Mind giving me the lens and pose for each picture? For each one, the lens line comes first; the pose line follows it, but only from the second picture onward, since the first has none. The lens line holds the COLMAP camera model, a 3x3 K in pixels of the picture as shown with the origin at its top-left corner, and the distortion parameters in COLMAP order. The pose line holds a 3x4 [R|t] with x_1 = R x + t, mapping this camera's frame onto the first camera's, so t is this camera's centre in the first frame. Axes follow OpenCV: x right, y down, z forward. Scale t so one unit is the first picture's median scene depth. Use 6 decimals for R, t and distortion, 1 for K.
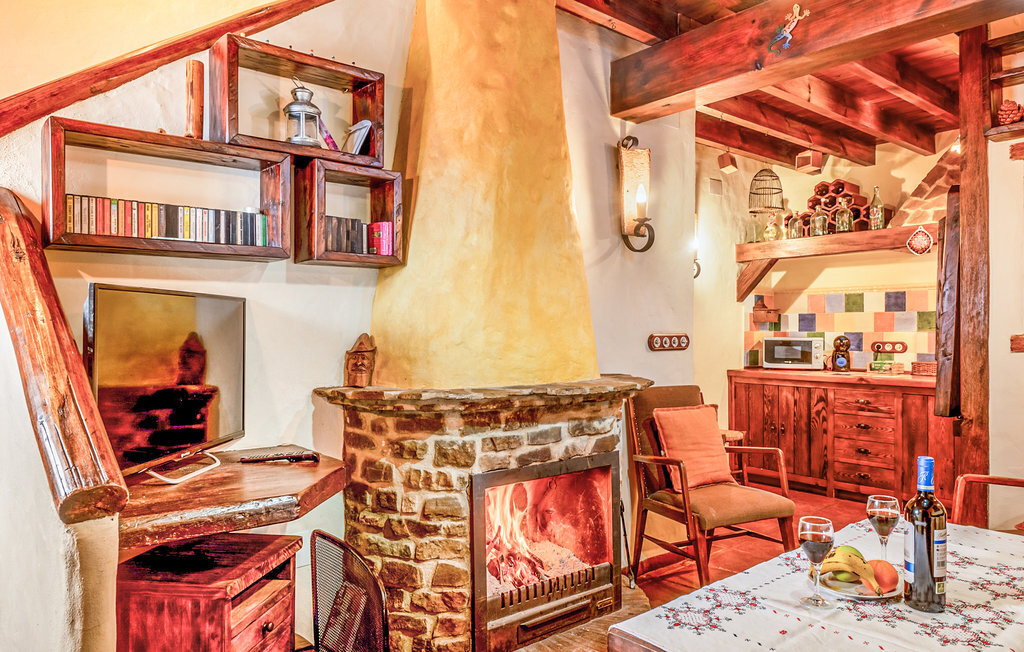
lens RADIAL K [[724.7, 0, 512.0], [0, 724.7, 326.0], [0, 0, 1]] dist [0.000210, -0.003773]
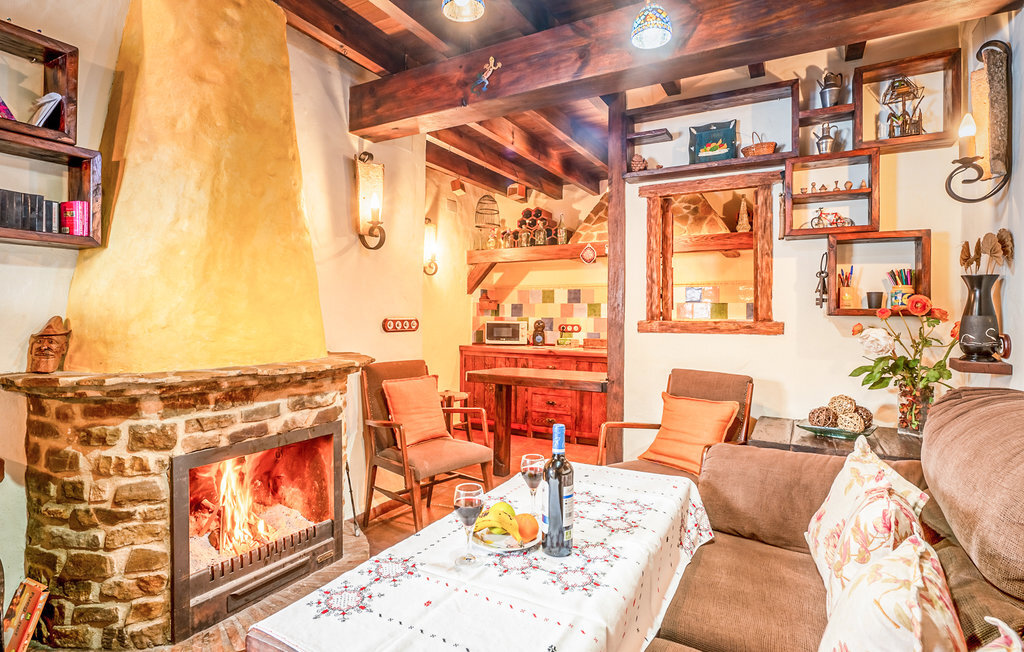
lens RADIAL K [[537.6, 0, 513.1], [0, 537.6, 311.4], [0, 0, 1]] dist [-0.004040, -0.001025]
pose [[0.937209, 0.010059, 0.348623, 0.111046], [-0.009859, 0.999949, -0.002348, -0.000459], [-0.348629, -0.001237, 0.937260, 0.117347]]
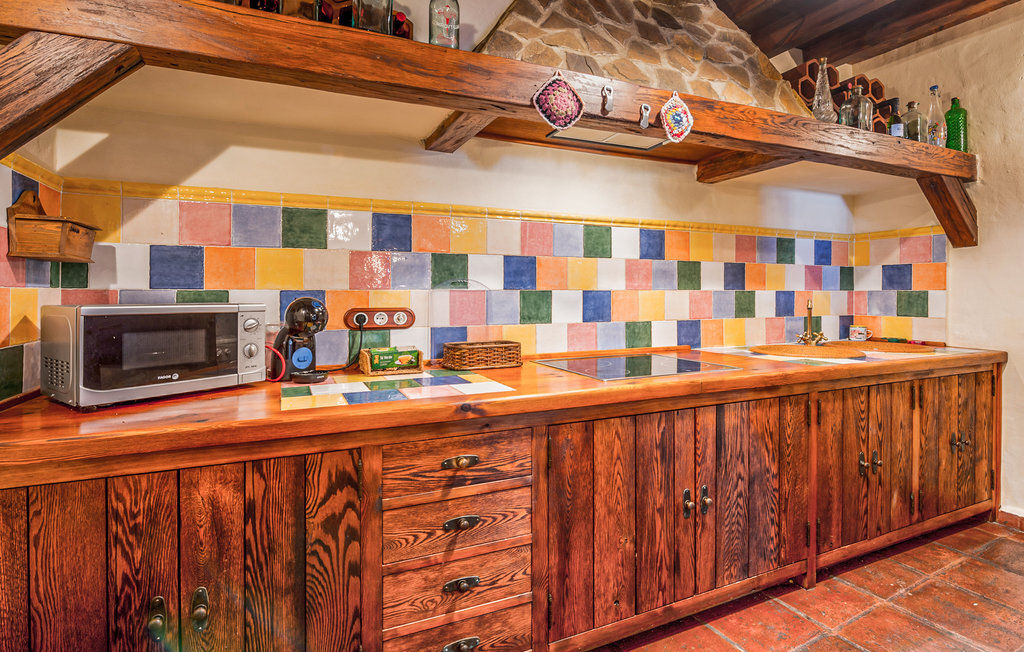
lens RADIAL K [[470.3, 0, 512.4], [0, 470.3, 290.7], [0, 0, 1]] dist [-0.002317, -0.000484]
pose [[0.259737, -0.000097, 0.965679, 0.490537], [-0.004504, 0.999989, 0.001312, 0.018314], [-0.965669, -0.004690, 0.259734, 1.846731]]
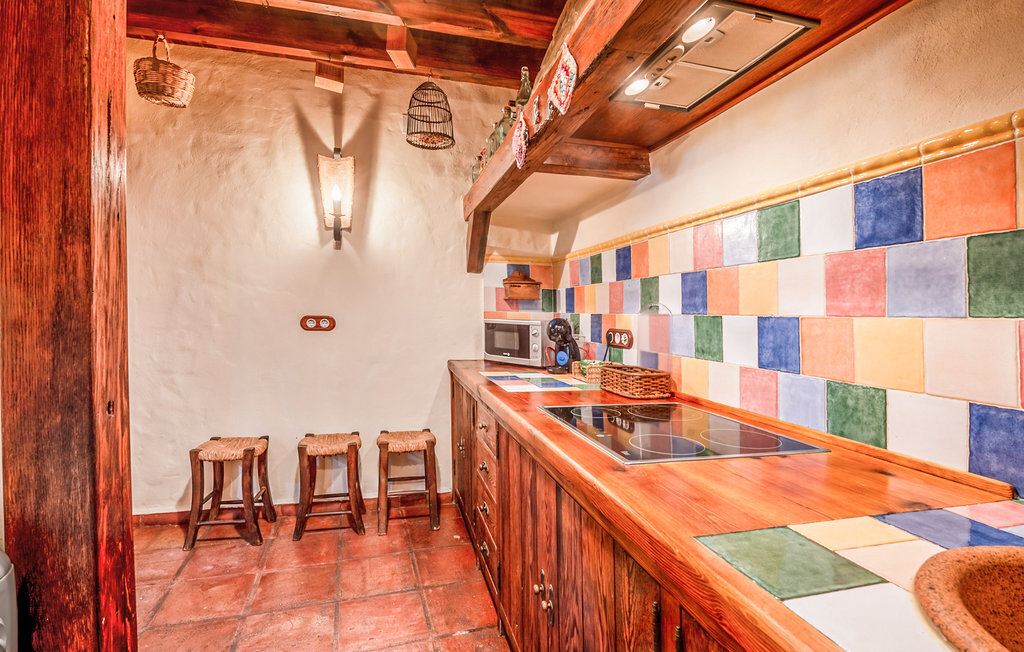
lens RADIAL K [[506.7, 0, 512.0], [0, 506.7, 326.0], [0, 0, 1]] dist [-0.001253, -0.000198]
pose [[0.916831, 0.015838, -0.398962, 1.371354], [-0.003023, 0.999460, 0.032729, 0.011163], [0.399264, -0.028801, 0.916383, 1.280606]]
